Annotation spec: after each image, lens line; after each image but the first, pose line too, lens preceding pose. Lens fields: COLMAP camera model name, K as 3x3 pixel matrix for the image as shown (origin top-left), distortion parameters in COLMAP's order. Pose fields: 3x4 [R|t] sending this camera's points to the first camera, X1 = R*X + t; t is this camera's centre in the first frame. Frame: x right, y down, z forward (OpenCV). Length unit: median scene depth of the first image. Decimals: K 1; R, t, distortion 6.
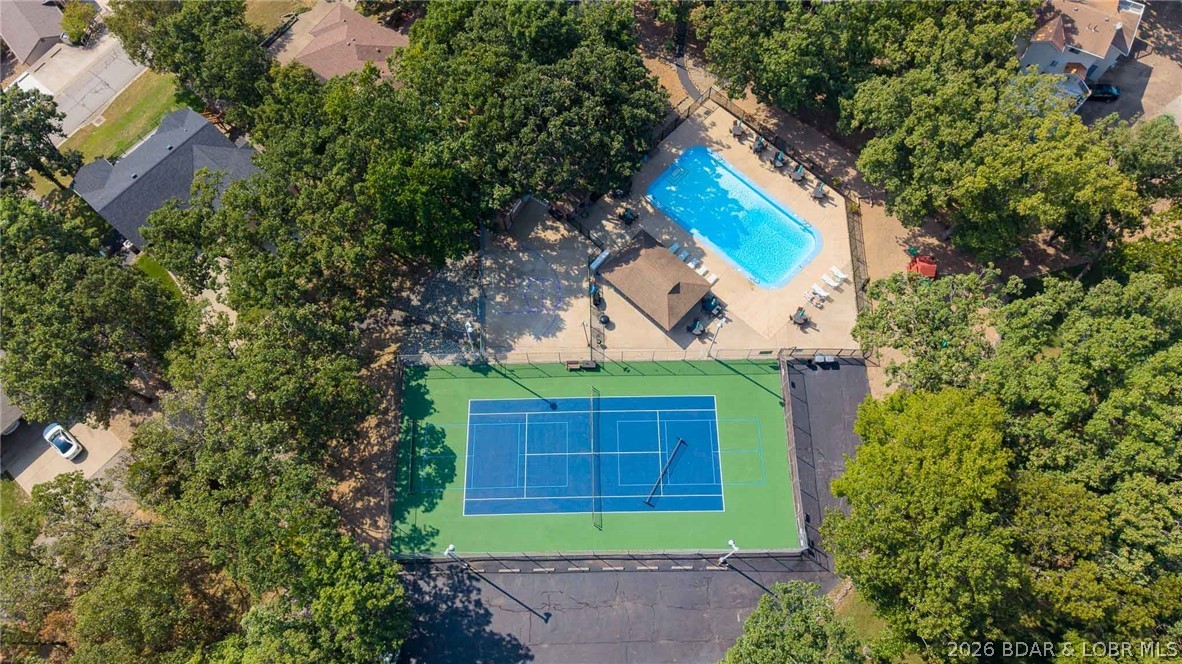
lens RADIAL K [[803.0, 0, 591.0], [0, 803.0, 332.0], [0, 0, 1]] dist [0.006355, -0.000629]
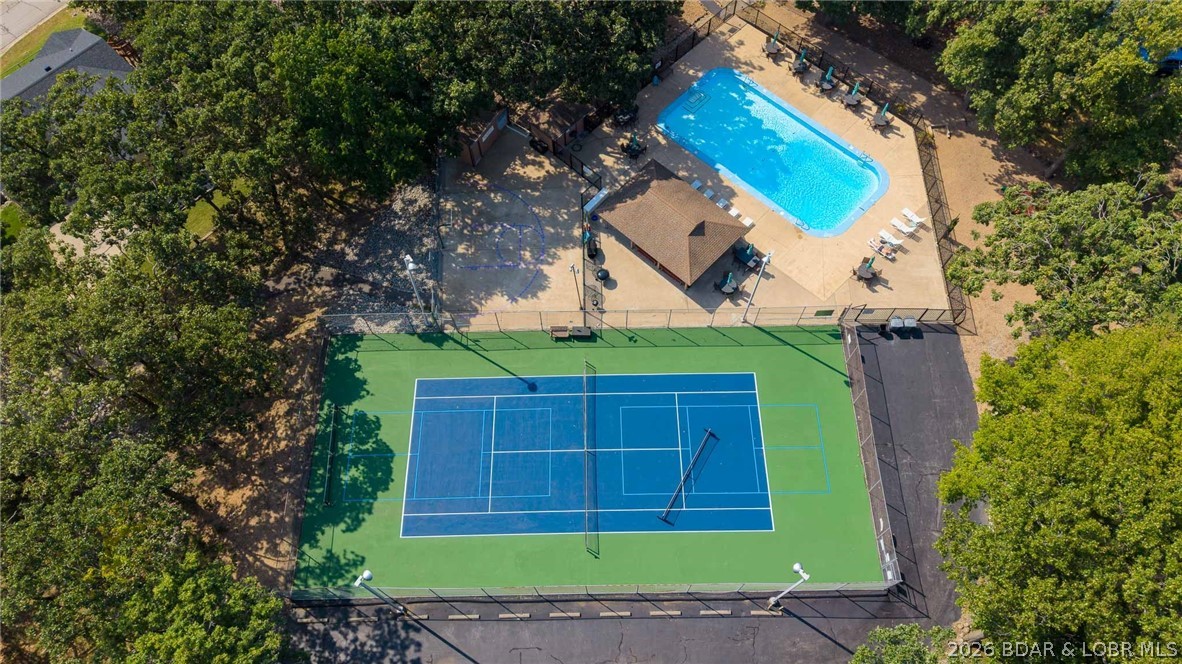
lens RADIAL K [[811.5, 0, 591.0], [0, 811.5, 332.0], [0, 0, 1]] dist [-0.011783, 0.004268]
pose [[0.999992, 0.001355, 0.003879, 0.003381], [-0.001062, 0.997218, -0.074537, 0.095807], [-0.003969, 0.074532, 0.997211, 0.263354]]
